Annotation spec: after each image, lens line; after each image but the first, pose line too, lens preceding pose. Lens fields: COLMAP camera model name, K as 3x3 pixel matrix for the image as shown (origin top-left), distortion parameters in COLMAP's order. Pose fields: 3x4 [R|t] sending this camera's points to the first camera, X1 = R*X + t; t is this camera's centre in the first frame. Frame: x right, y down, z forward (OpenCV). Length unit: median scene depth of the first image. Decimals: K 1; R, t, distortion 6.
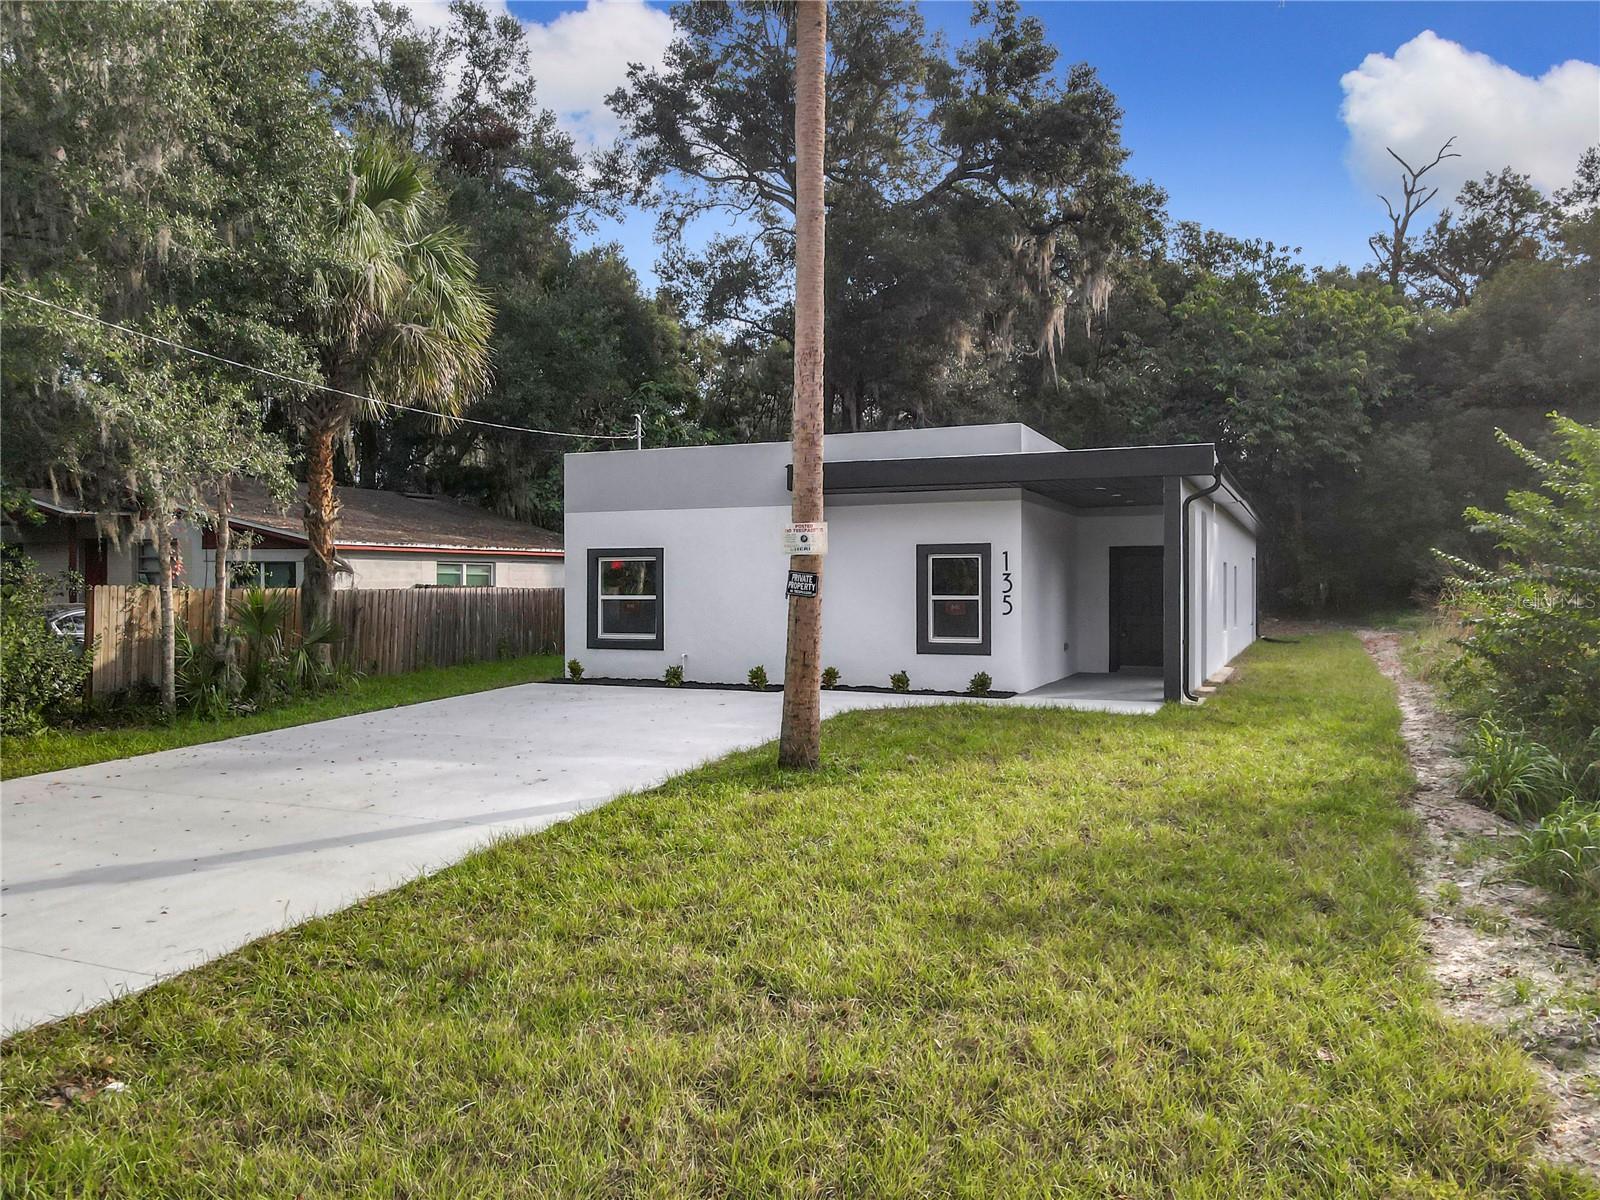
lens RADIAL K [[1135.9, 0, 834.0], [0, 1135.9, 597.7], [0, 0, 1]] dist [0.017542, 0.005159]
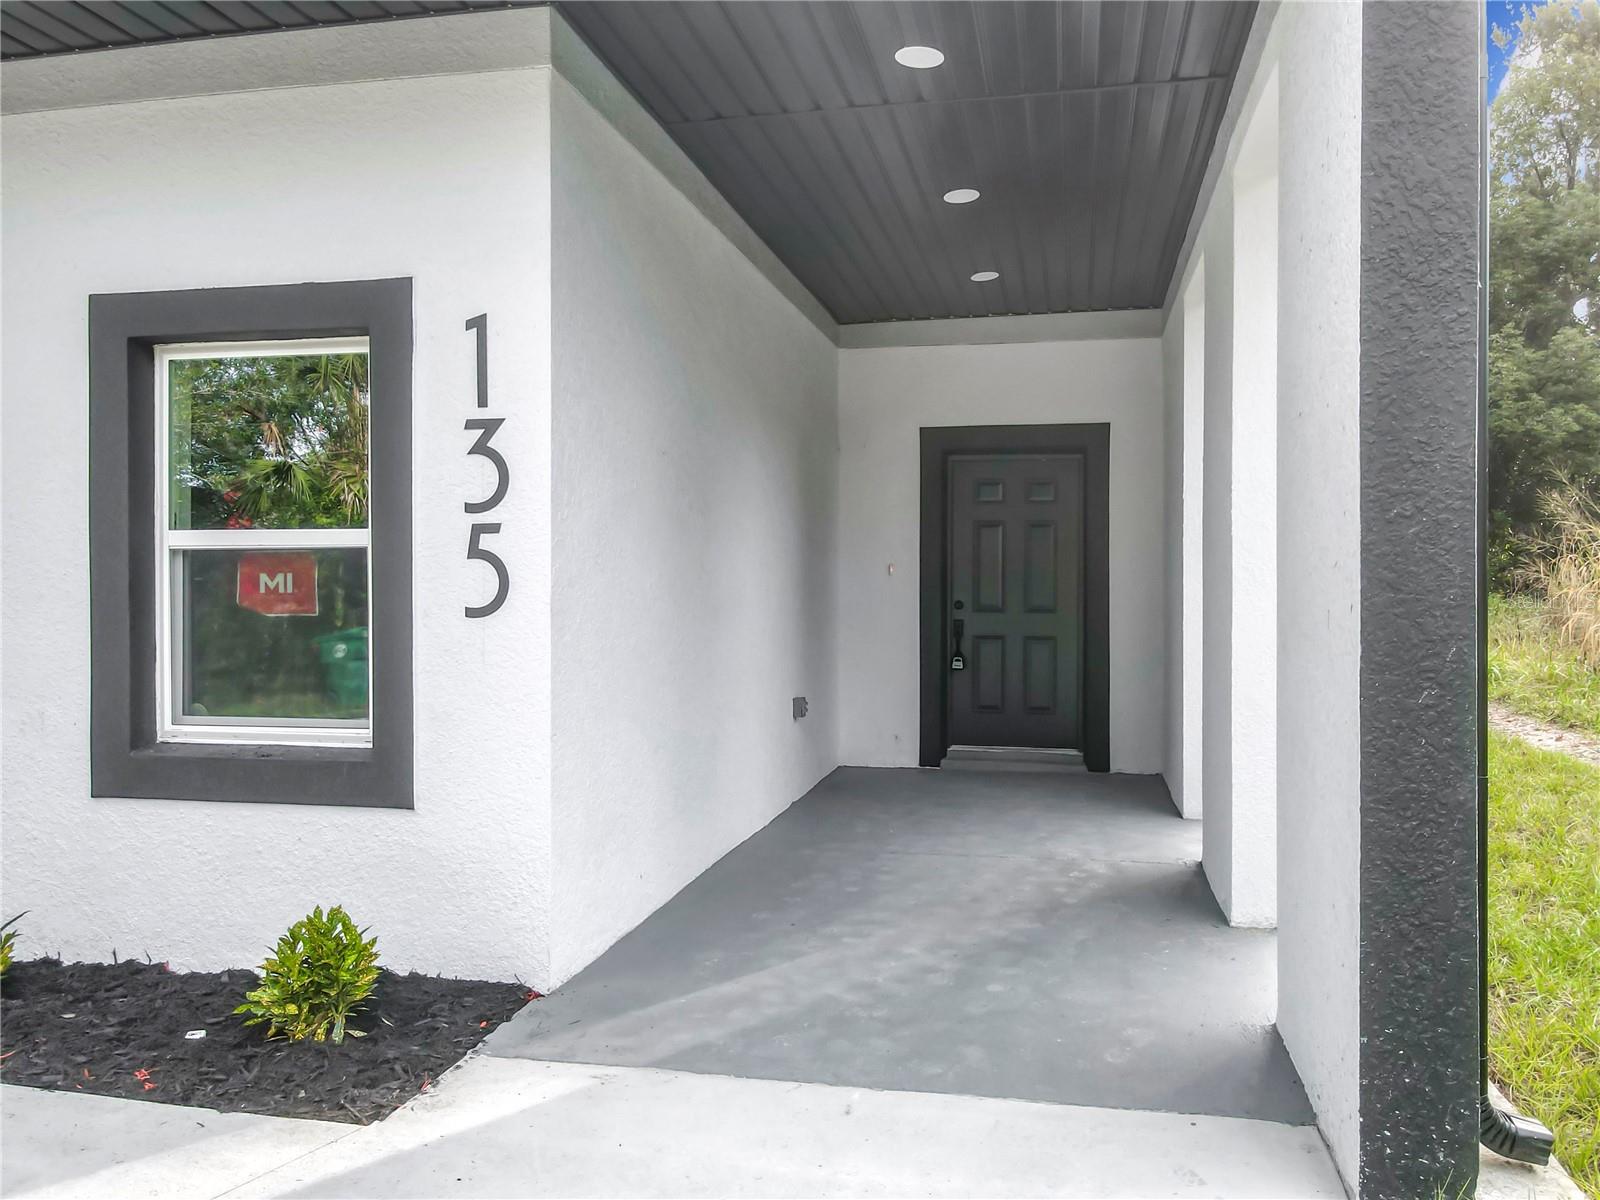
lens RADIAL K [[1139.9, 0, 843.7], [0, 1139.9, 587.7], [0, 0, 1]] dist [-0.001891, 0.000564]
pose [[0.980051, -0.000291, 0.198744, 0.153511], [0.001636, 0.999977, -0.006602, 0.009802], [-0.198738, 0.006796, 0.980029, 0.681990]]
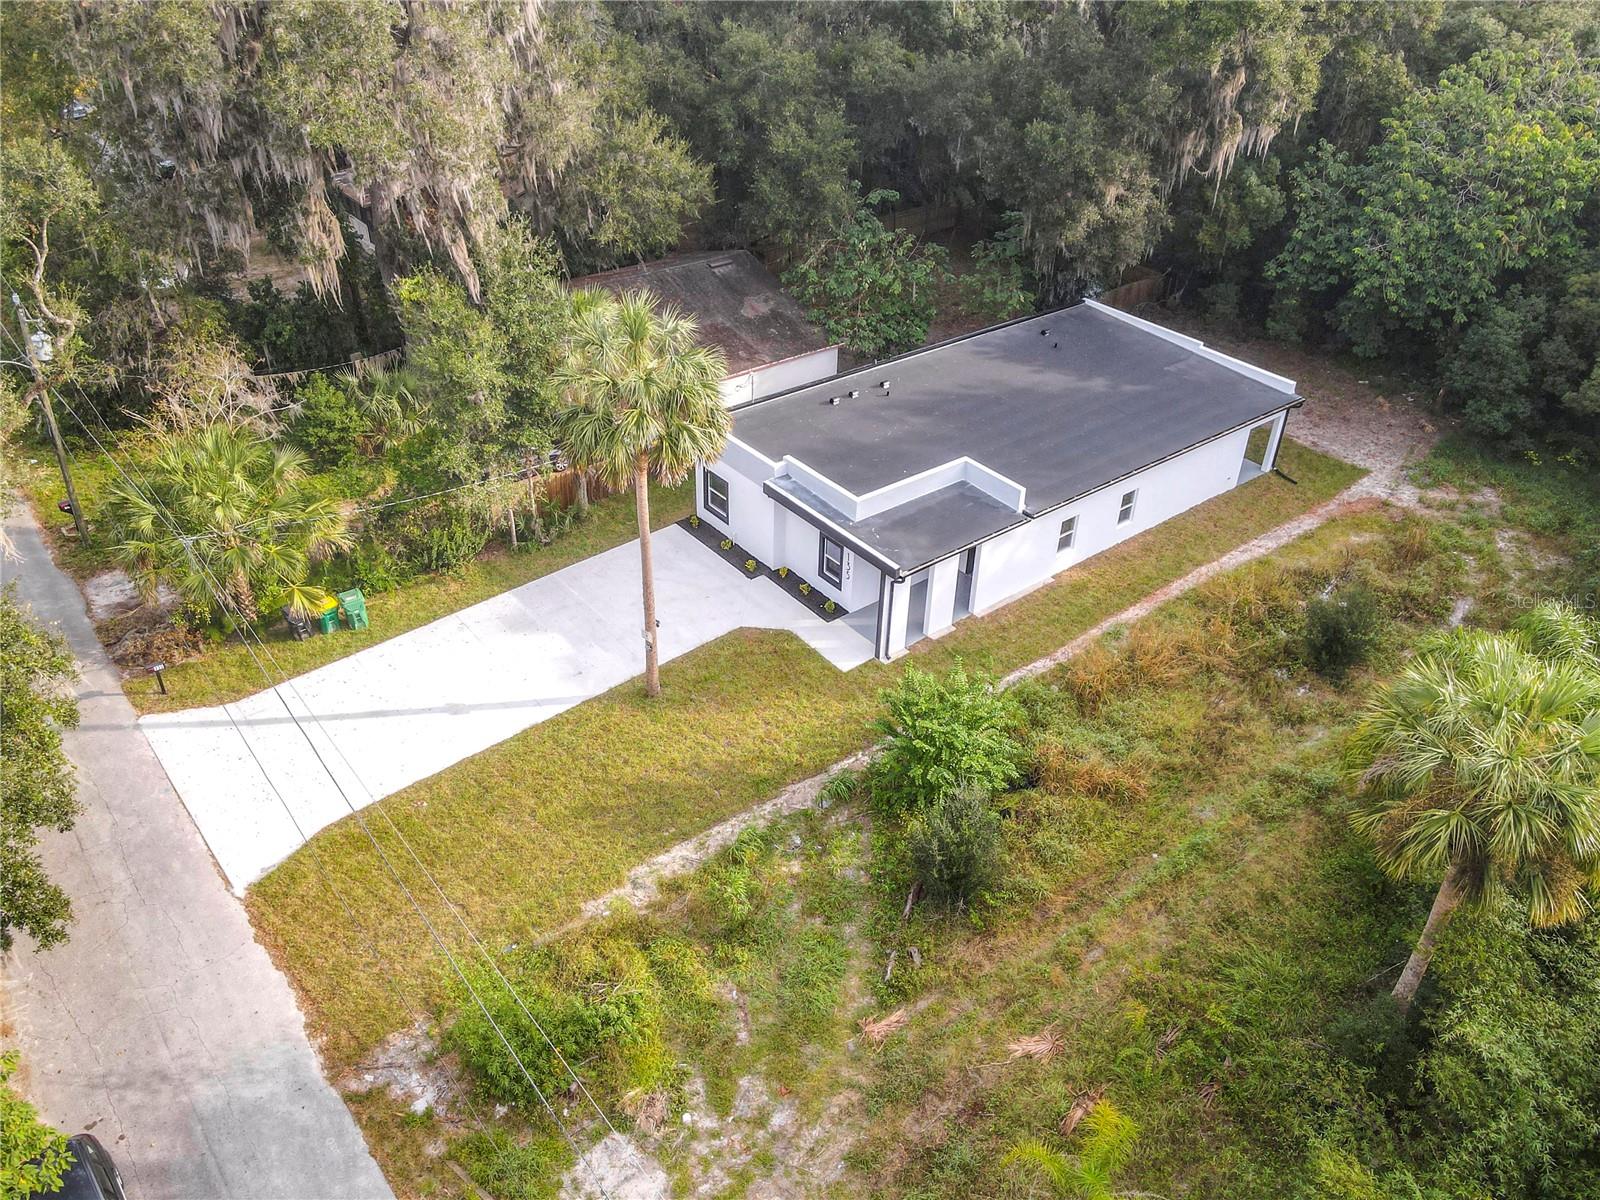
lens RADIAL K [[1151.6, 0, 828.5], [0, 1151.6, 564.7], [0, 0, 1]] dist [-0.012793, 0.059617]
pose [[0.883511, 0.281064, -0.374715, 0.789092], [-0.037491, 0.839837, 0.541543, -1.001442], [0.466908, -0.464410, 0.752542, -0.514720]]
